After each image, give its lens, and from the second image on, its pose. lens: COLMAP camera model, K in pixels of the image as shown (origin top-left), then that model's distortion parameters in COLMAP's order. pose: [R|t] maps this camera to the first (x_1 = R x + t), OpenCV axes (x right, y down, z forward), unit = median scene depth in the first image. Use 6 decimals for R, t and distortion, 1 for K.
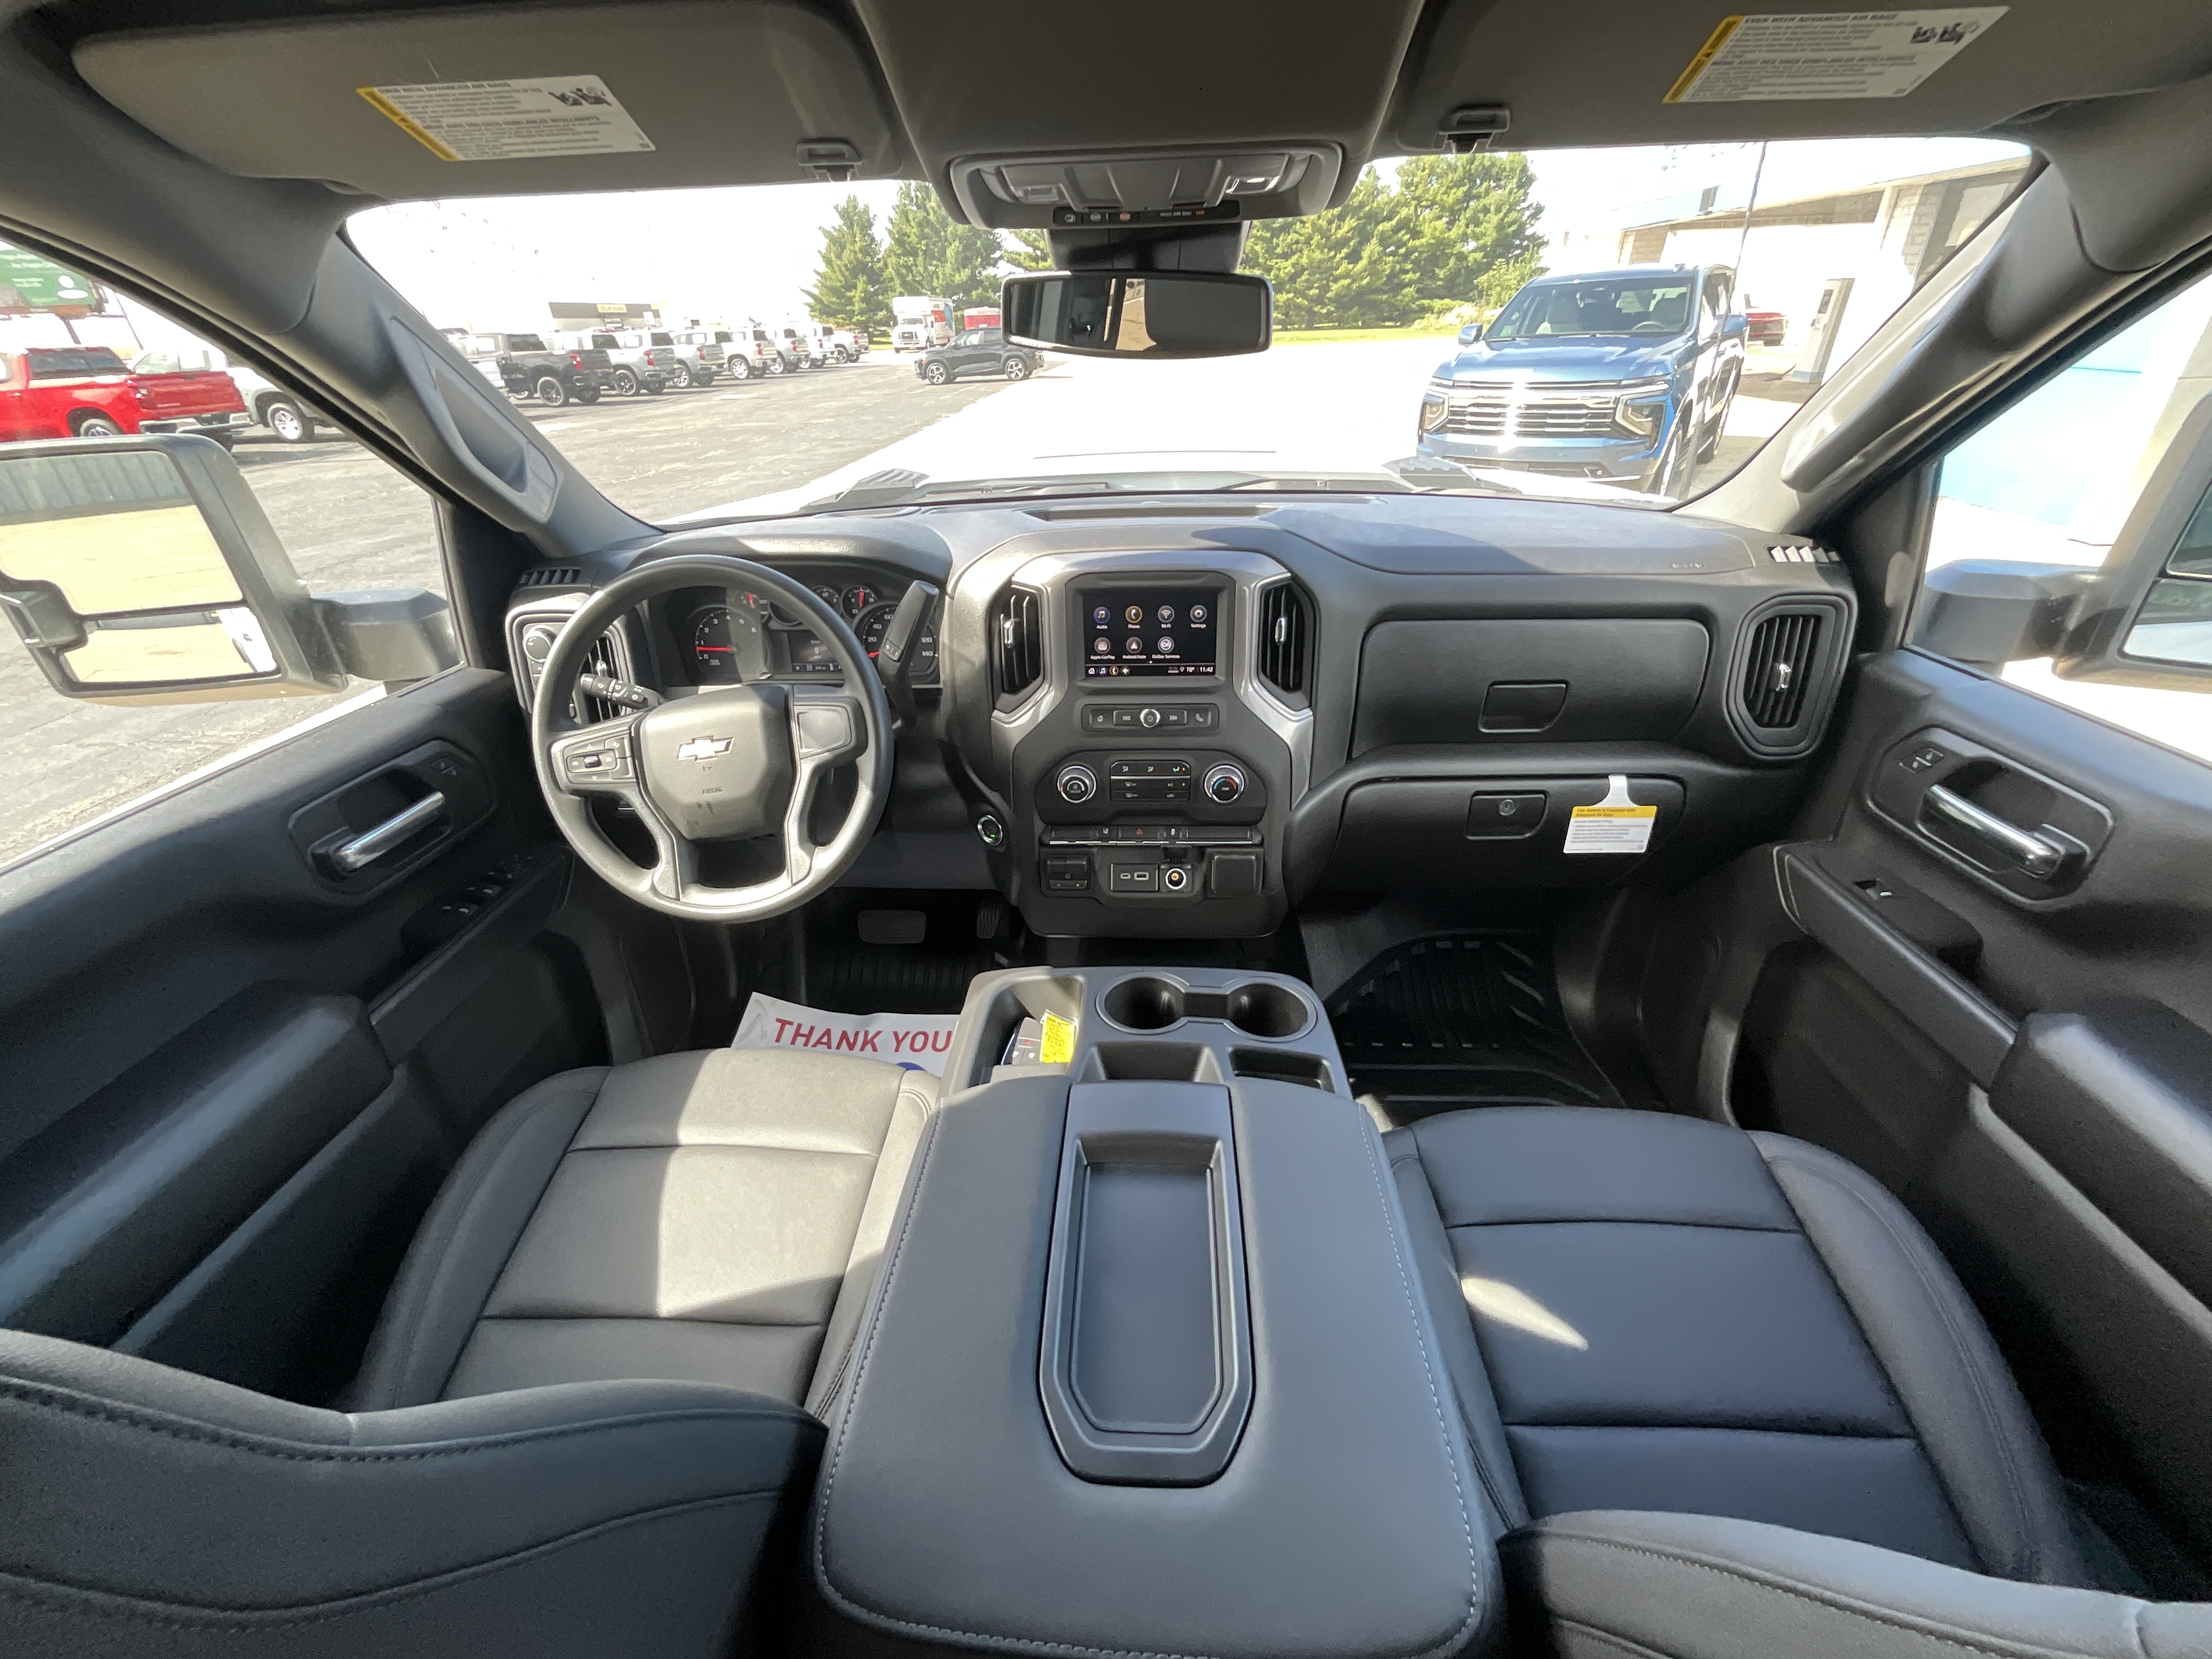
lens RADIAL K [[888.9, 0, 1101.8], [0, 888.9, 829.7], [0, 0, 1]] dist [0.002389, -0.001095]
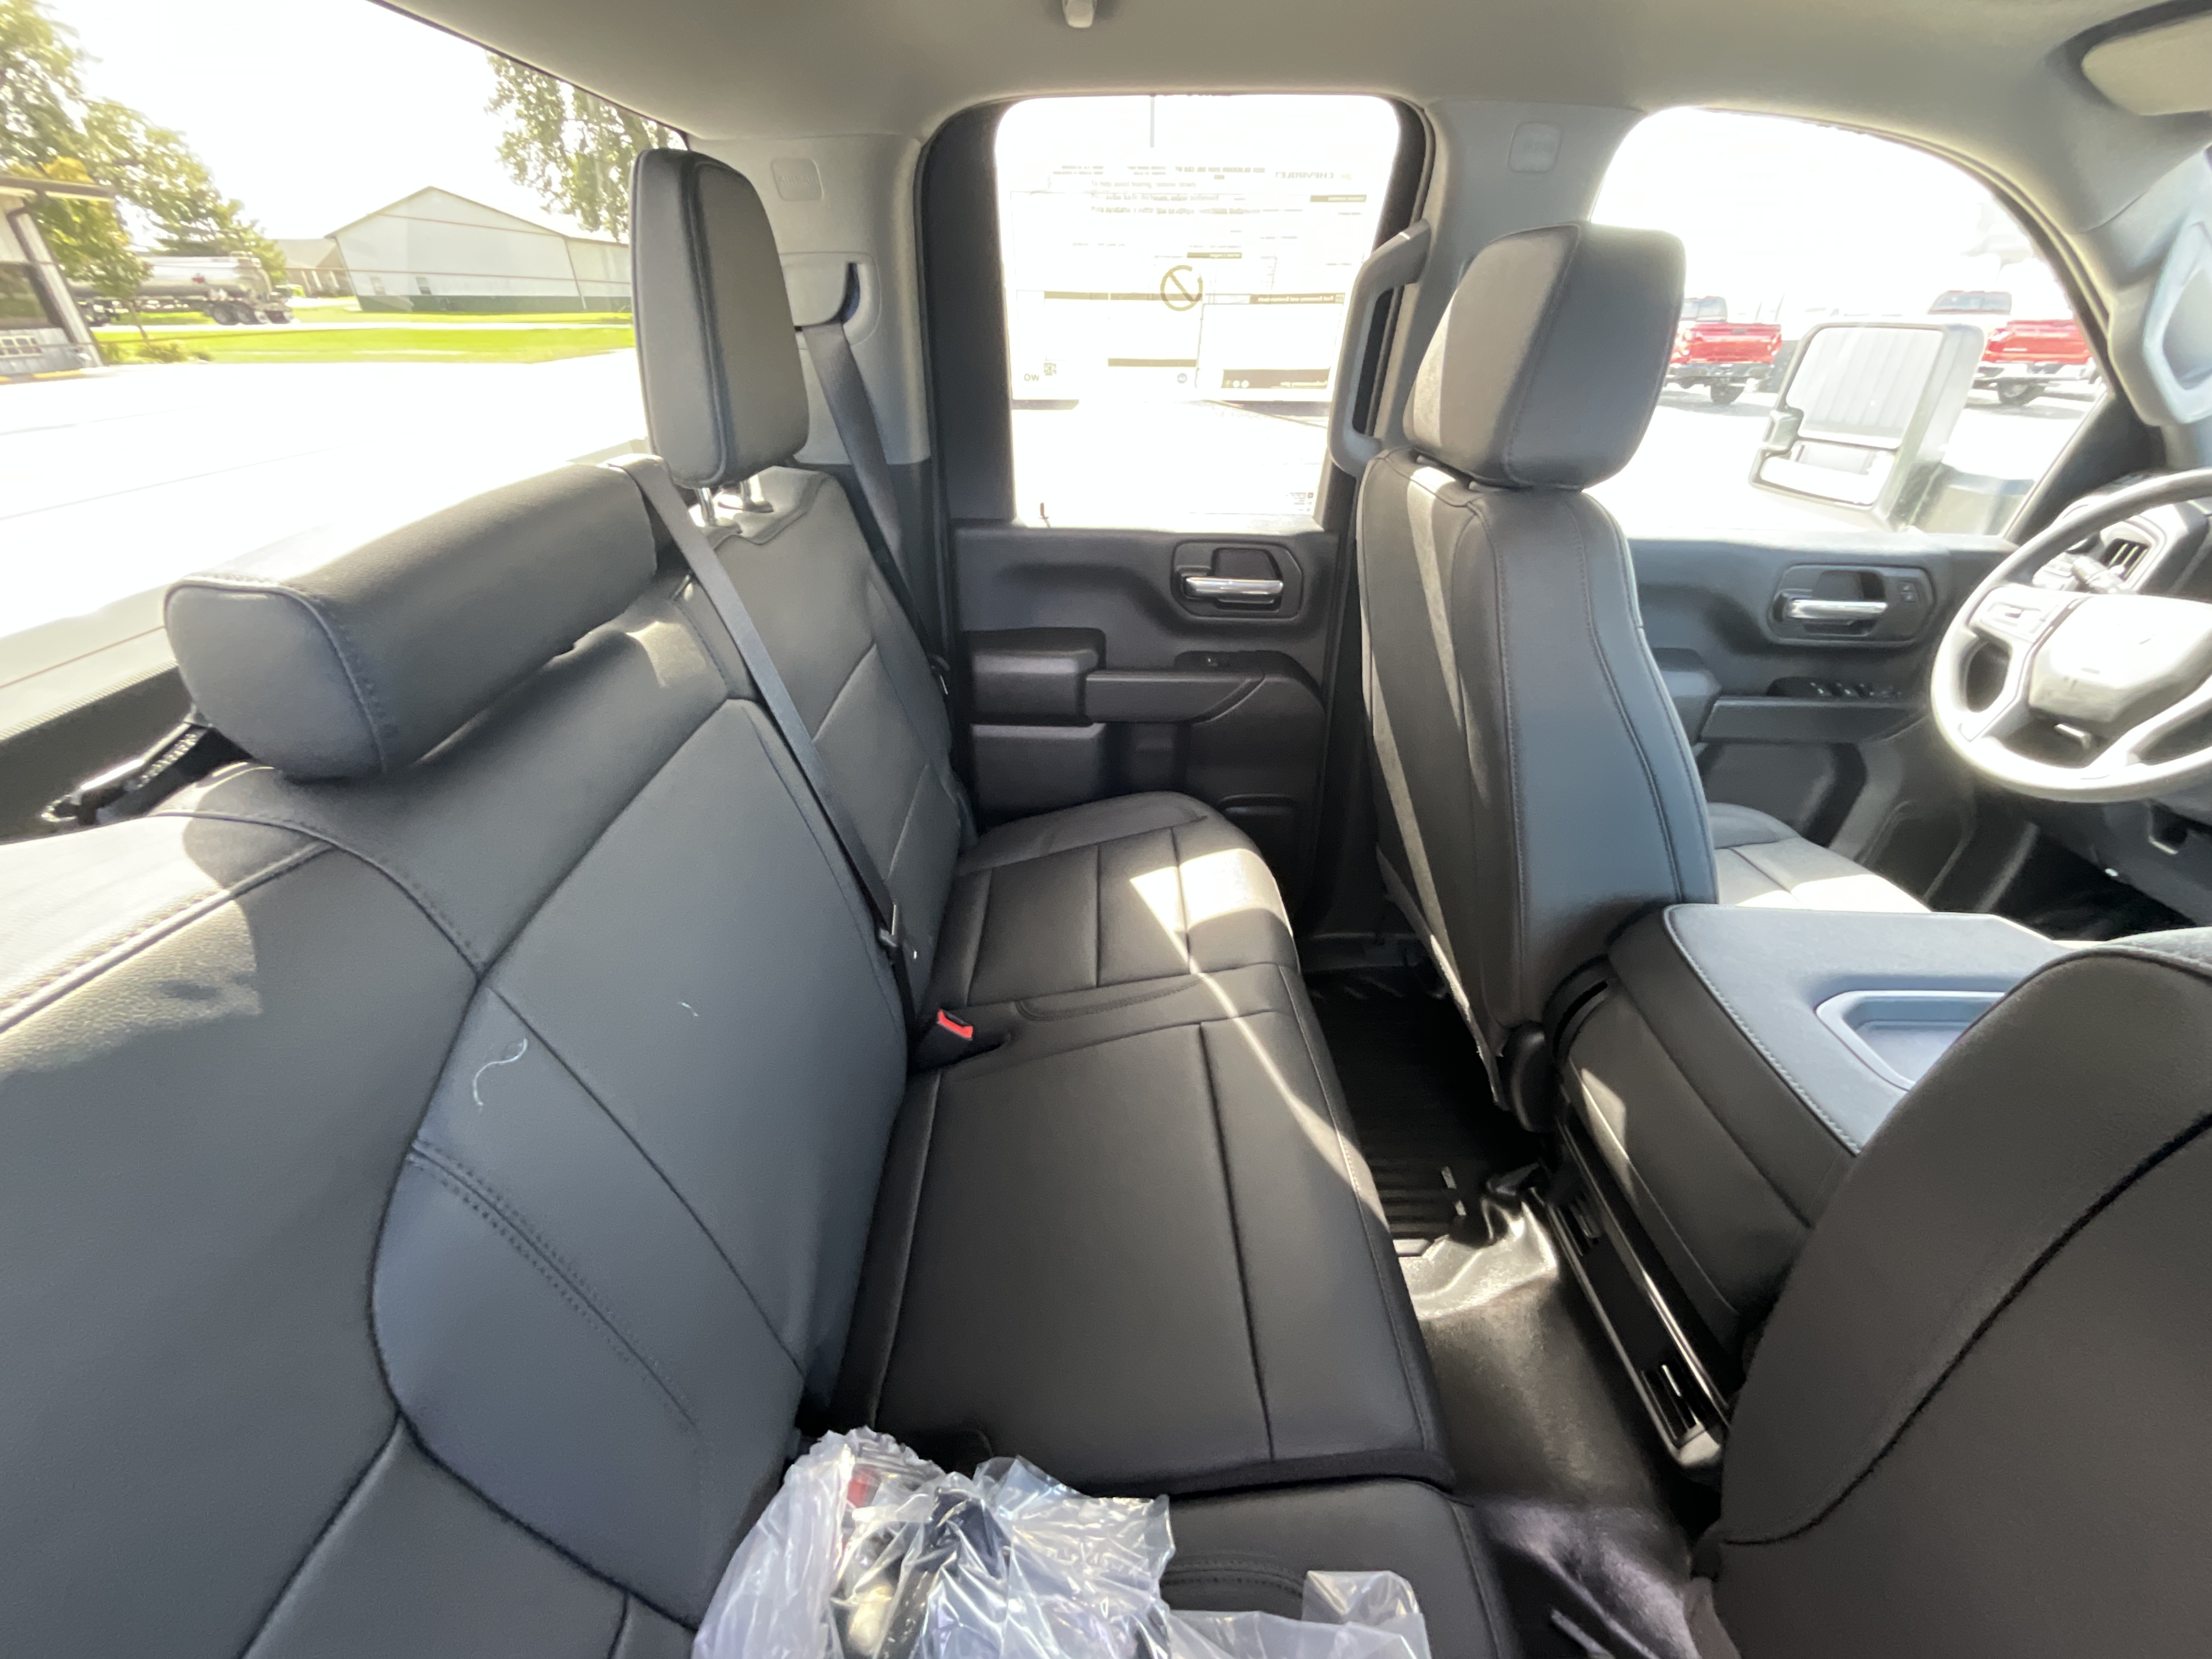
lens RADIAL K [[888.9, 0, 1097.6], [0, 888.9, 820.4], [0, 0, 1]] dist [0.002389, -0.001095]
pose [[0.064272, 0.533475, -0.843370, 0.400124], [-0.502173, 0.747608, 0.434631, 0.185000], [0.862376, 0.395583, 0.315947, -0.251155]]
